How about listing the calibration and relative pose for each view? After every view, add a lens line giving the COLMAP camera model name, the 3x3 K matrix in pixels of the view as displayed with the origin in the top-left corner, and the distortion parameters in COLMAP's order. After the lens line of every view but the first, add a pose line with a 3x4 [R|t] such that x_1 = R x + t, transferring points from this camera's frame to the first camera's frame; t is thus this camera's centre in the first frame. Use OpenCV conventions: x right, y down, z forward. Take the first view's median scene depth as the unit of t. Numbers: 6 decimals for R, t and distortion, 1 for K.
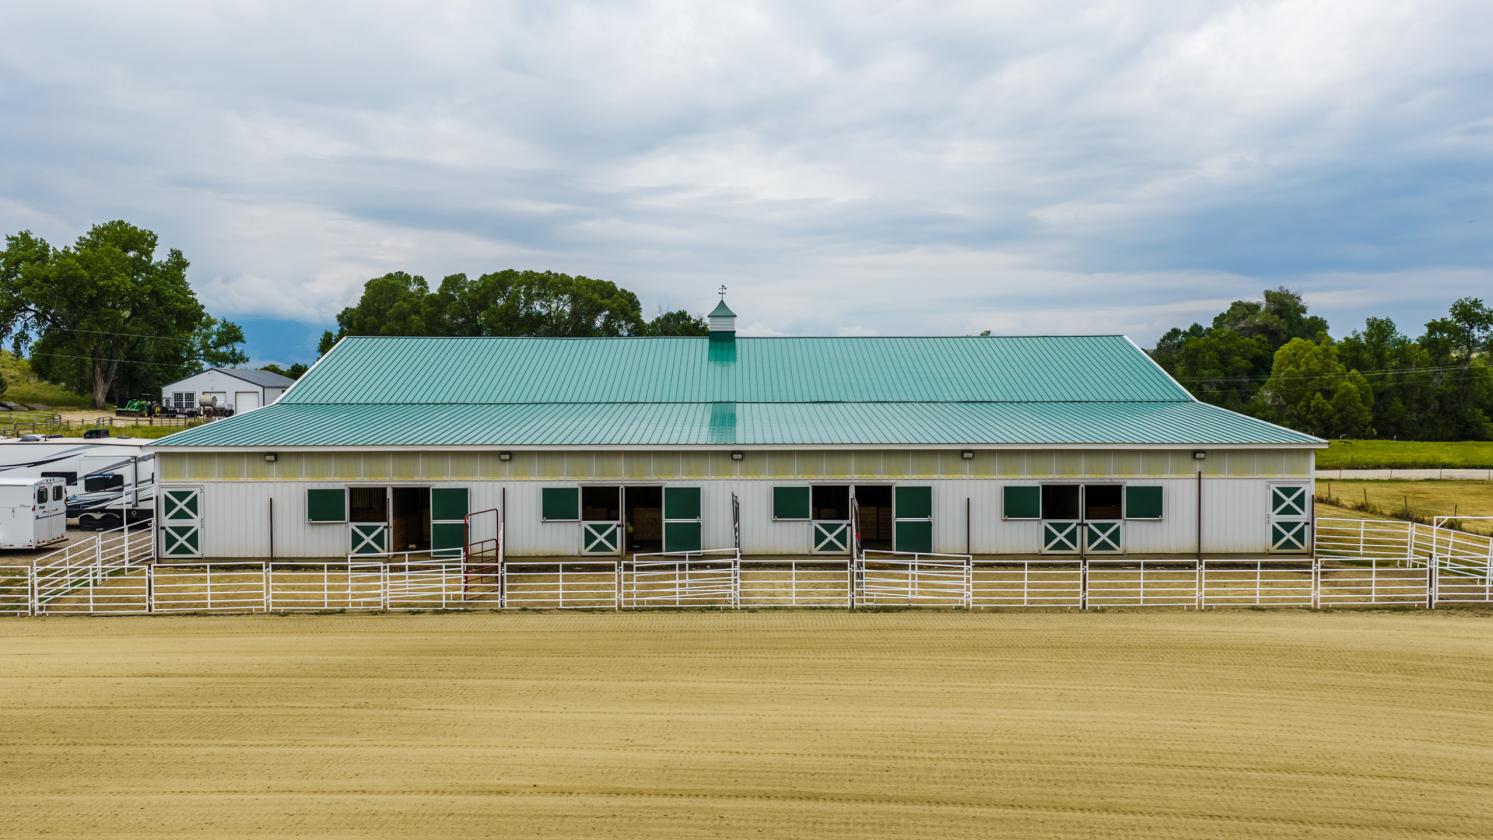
lens RADIAL K [[1234.4, 0, 746.5], [0, 1234.4, 420.0], [0, 0, 1]] dist [0.006506, 0.001109]
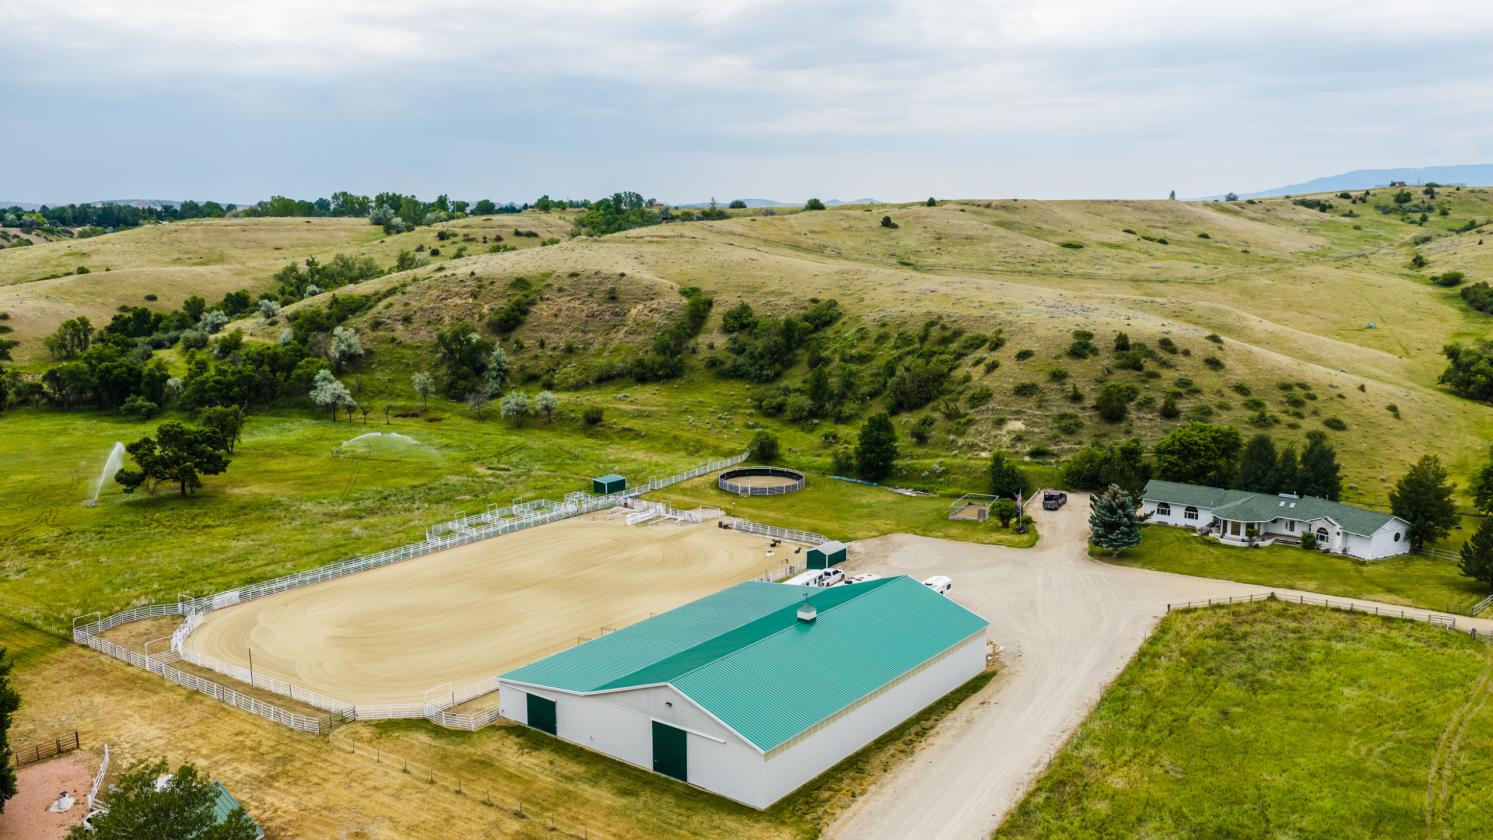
lens RADIAL K [[1227.4, 0, 746.5], [0, 1227.4, 420.0], [0, 0, 1]] dist [0.031843, -0.062898]
pose [[-0.617396, 0.130505, -0.775752, 2.199819], [-0.012213, 0.984434, 0.175331, -1.052185], [0.786558, 0.117723, -0.606192, 3.059518]]
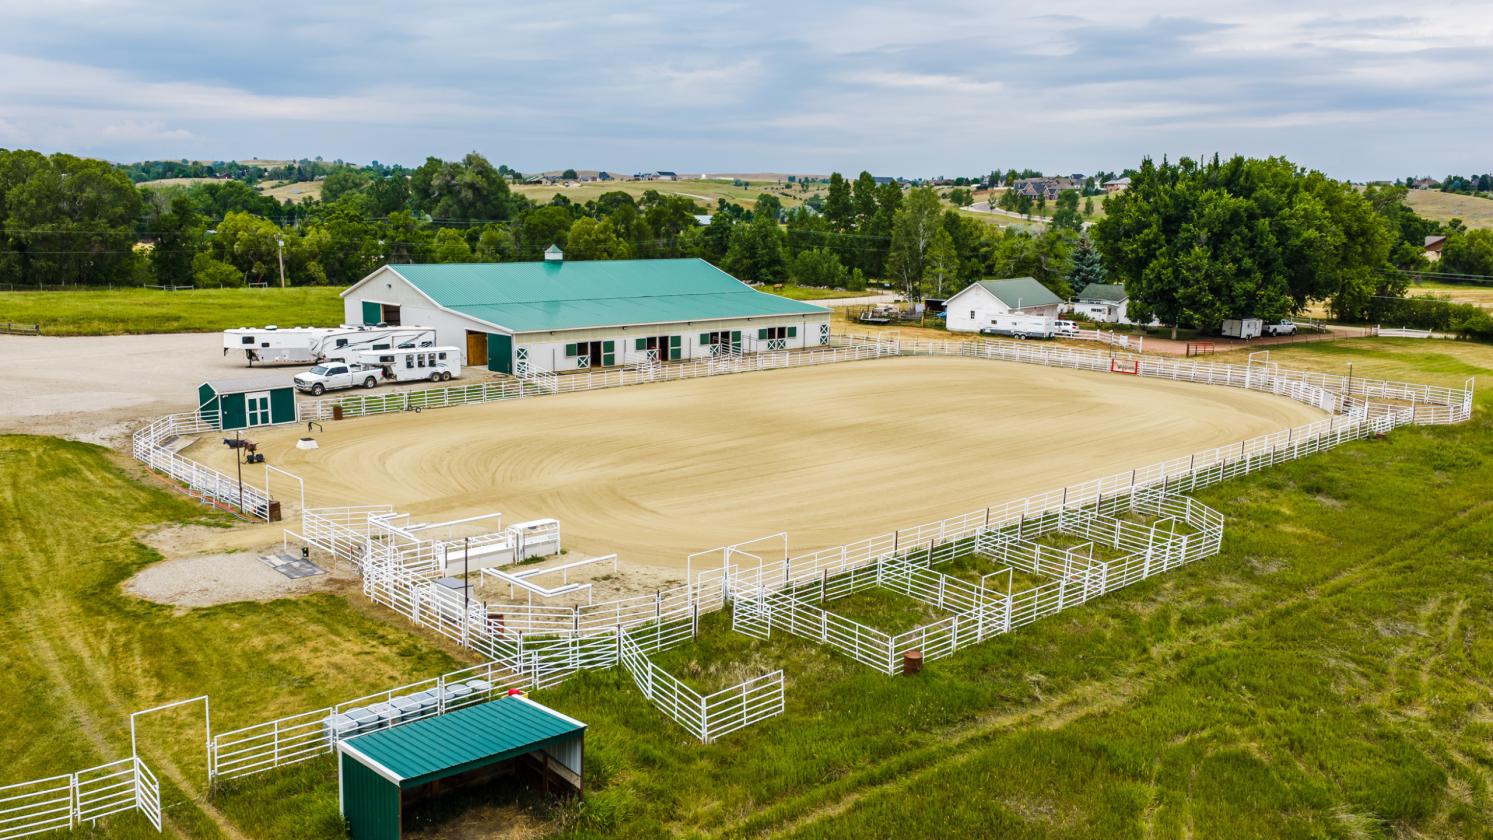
lens RADIAL K [[1227.4, 0, 746.5], [0, 1227.4, 420.0], [0, 0, 1]] dist [0.031843, -0.062898]
pose [[0.735317, -0.102079, 0.669992, -1.804485], [-0.000178, 0.988563, 0.150811, -0.175116], [-0.677723, -0.111013, 0.726889, -1.144703]]
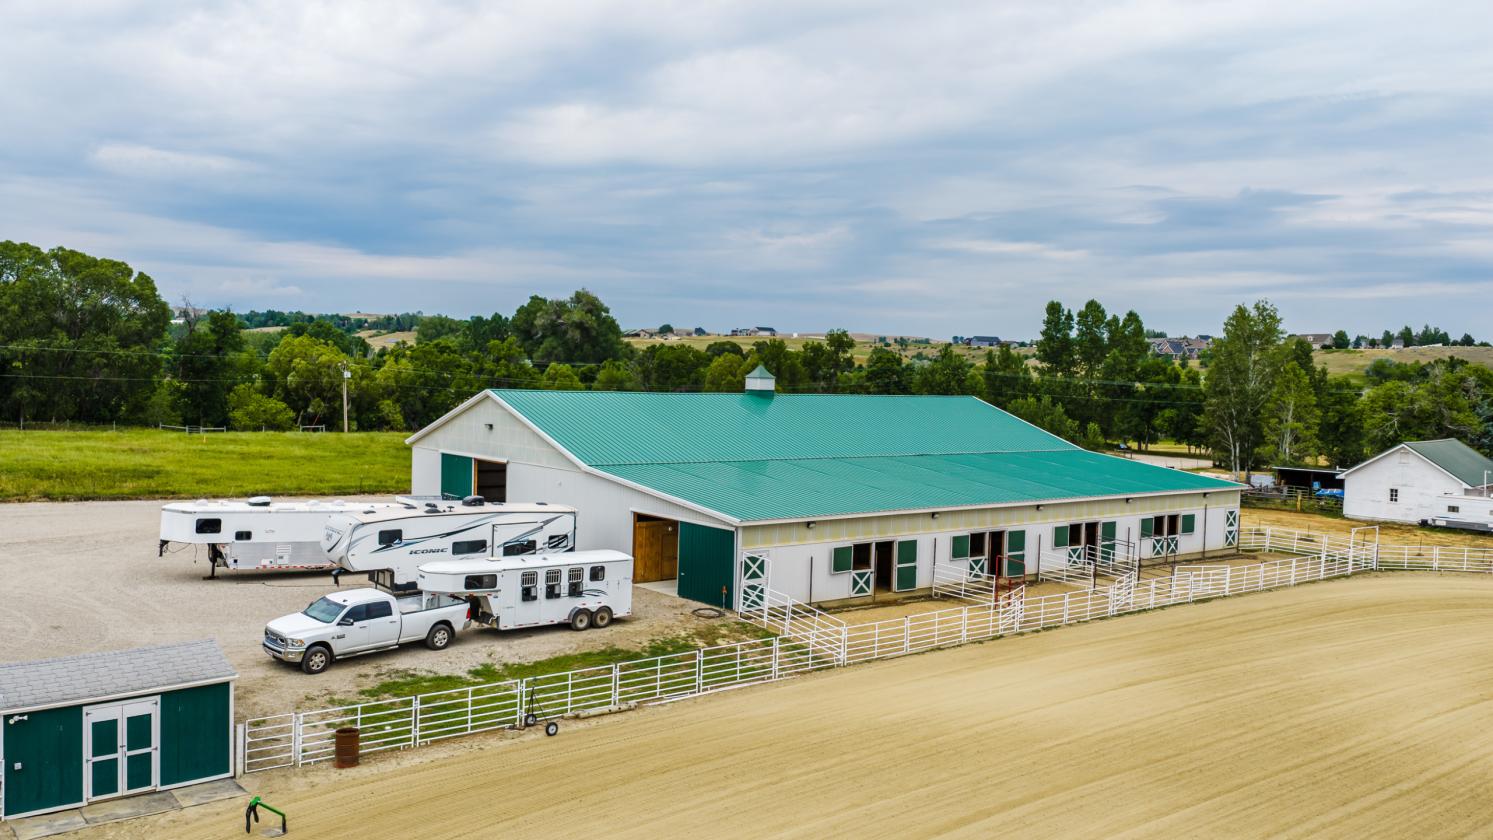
lens RADIAL K [[1227.4, 0, 746.5], [0, 1227.4, 420.0], [0, 0, 1]] dist [0.031843, -0.062898]
pose [[0.779491, 0.000069, 0.626414, -1.216509], [-0.018741, 0.999555, 0.023210, -0.104654], [-0.626133, -0.029831, 0.779145, 0.059897]]
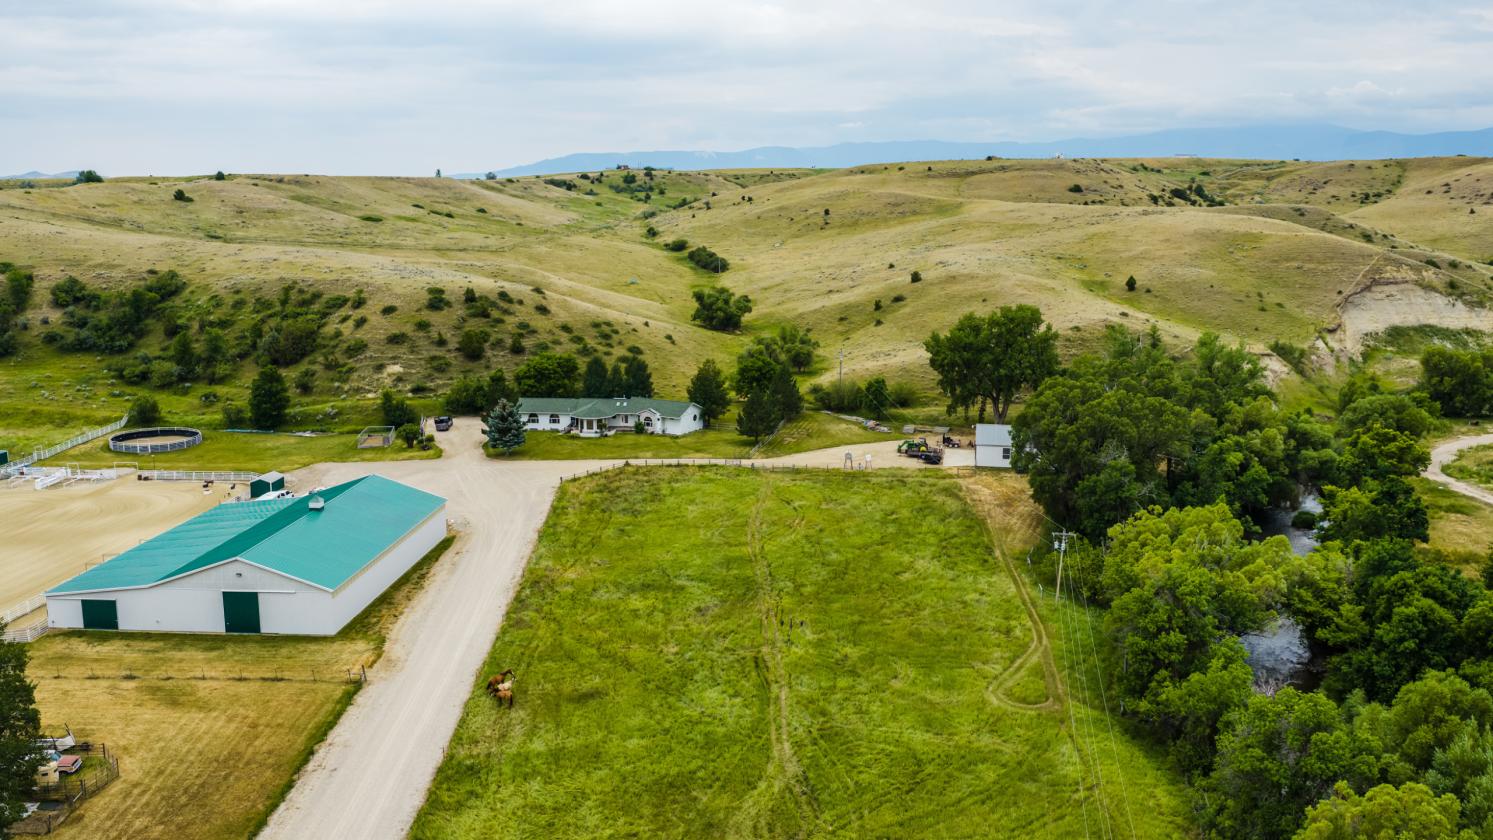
lens RADIAL K [[1227.4, 0, 746.5], [0, 1227.4, 420.0], [0, 0, 1]] dist [0.031843, -0.062898]
pose [[-0.077446, 0.179930, -0.980626, 3.322632], [-0.023357, 0.982983, 0.182207, -1.032786], [0.996723, 0.037015, -0.071925, 2.989988]]
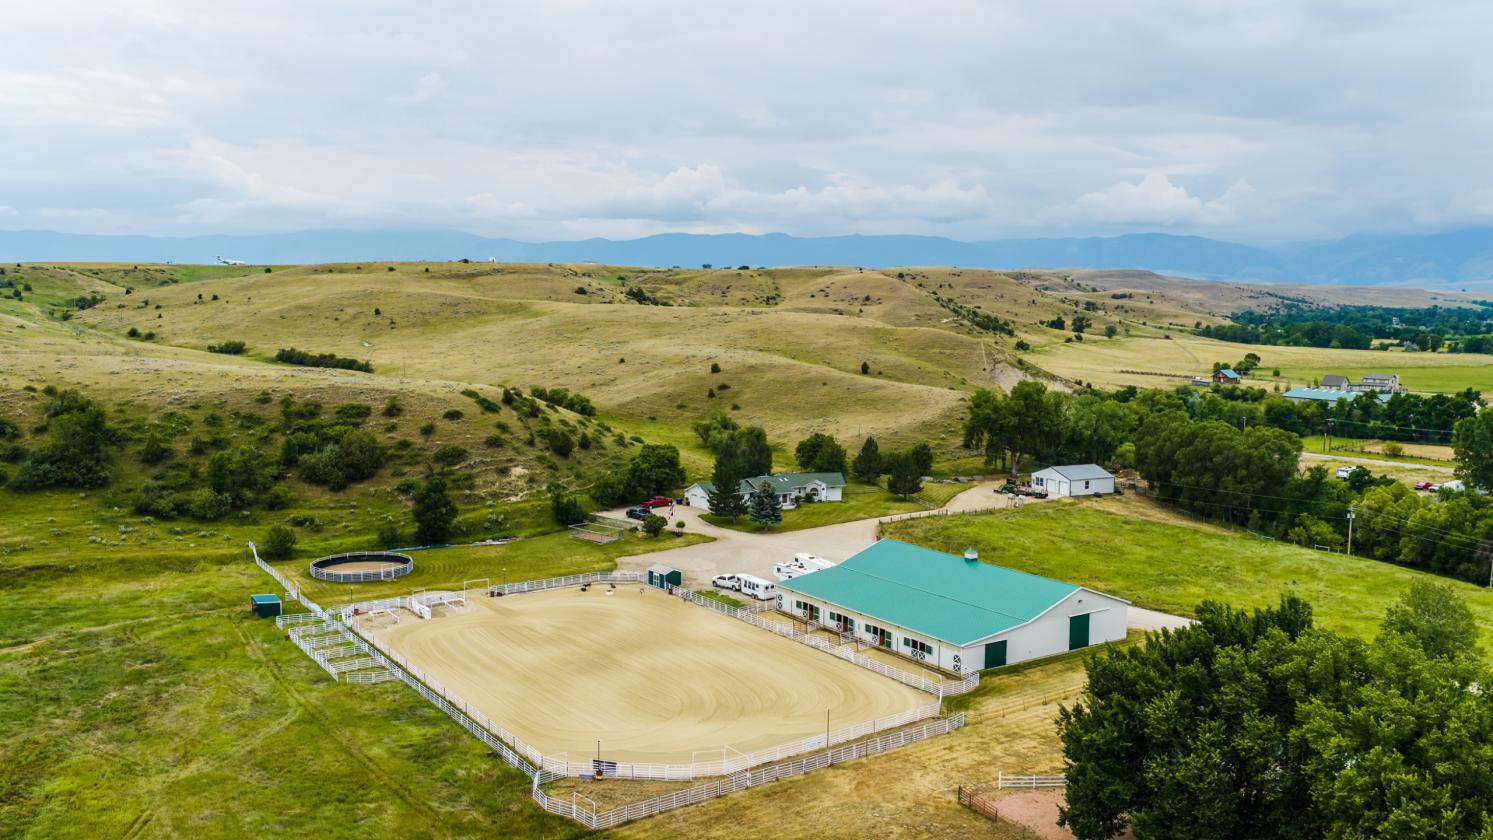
lens RADIAL K [[1227.4, 0, 746.5], [0, 1227.4, 420.0], [0, 0, 1]] dist [0.031843, -0.062898]
pose [[0.556157, 0.087804, -0.826426, 3.046641], [-0.027194, 0.995793, 0.087498, -0.943100], [0.830632, -0.026188, 0.556206, -1.528938]]
